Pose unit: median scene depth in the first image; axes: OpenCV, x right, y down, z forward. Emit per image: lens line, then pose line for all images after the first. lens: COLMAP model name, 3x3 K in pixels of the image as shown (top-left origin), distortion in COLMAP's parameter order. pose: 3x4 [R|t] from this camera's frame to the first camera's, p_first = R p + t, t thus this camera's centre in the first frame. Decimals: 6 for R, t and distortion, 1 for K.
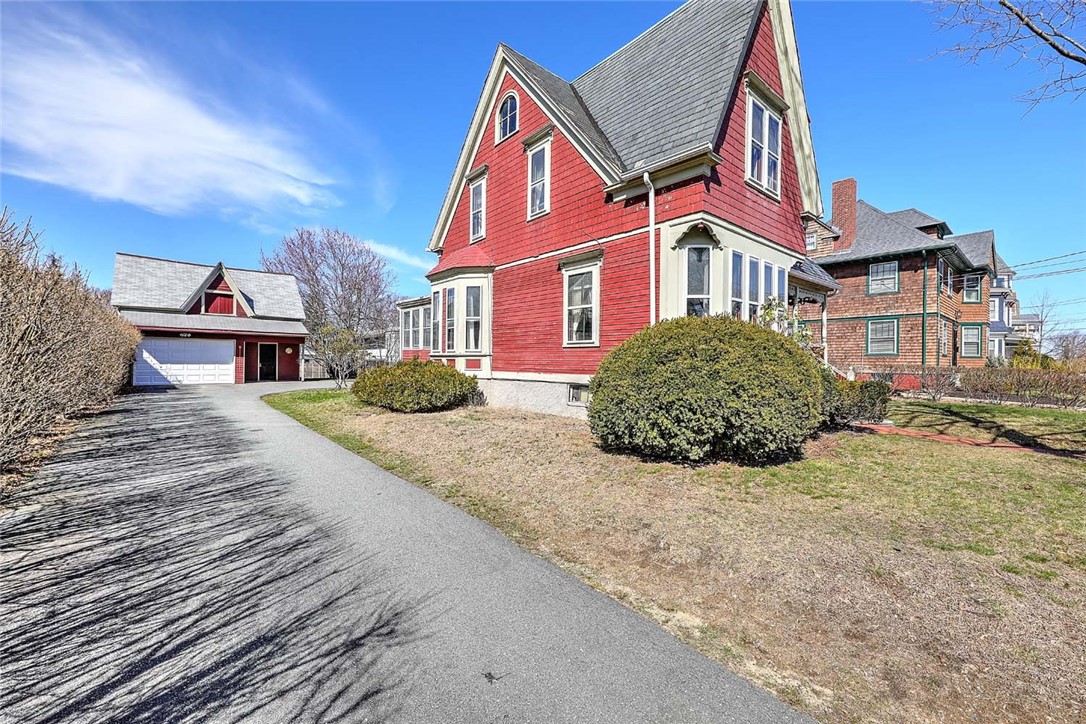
lens RADIAL K [[444.5, 0, 546.2], [0, 444.5, 362.6], [0, 0, 1]] dist [0.000923, 0.000025]
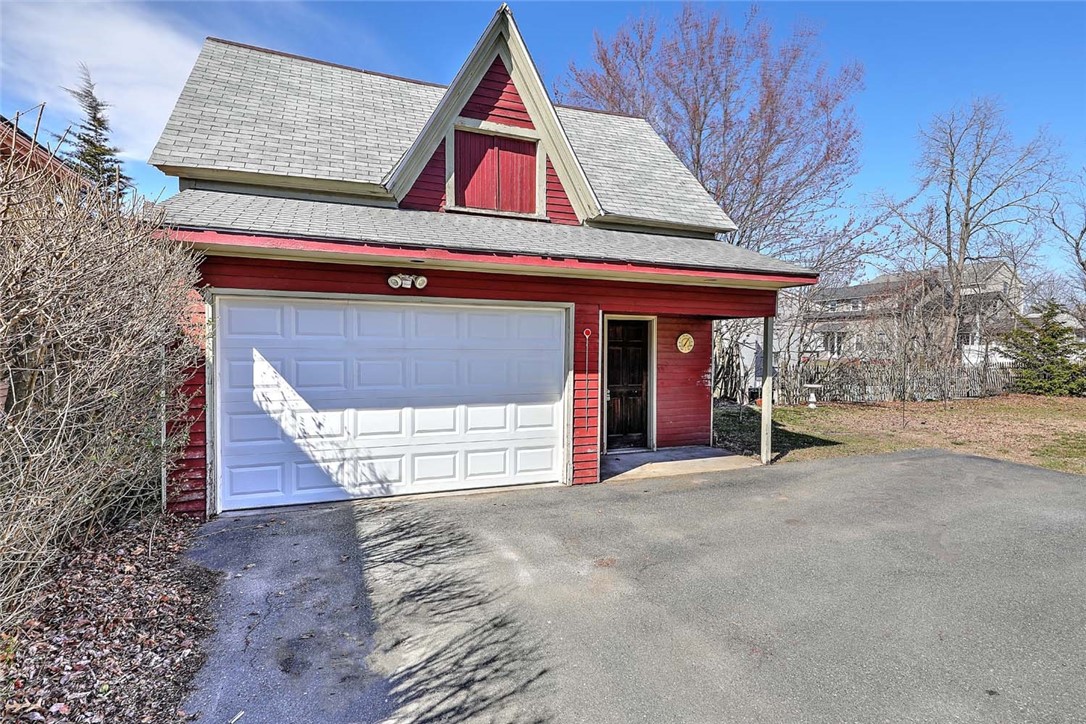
lens RADIAL K [[555.6, 0, 543.2], [0, 555.6, 360.0], [0, 0, 1]] dist [0.002883, 0.000190]
pose [[0.934832, 0.005036, -0.355056, -0.595774], [0.003579, 0.999715, 0.023604, -0.026753], [0.355073, -0.023336, 0.934547, 0.701084]]
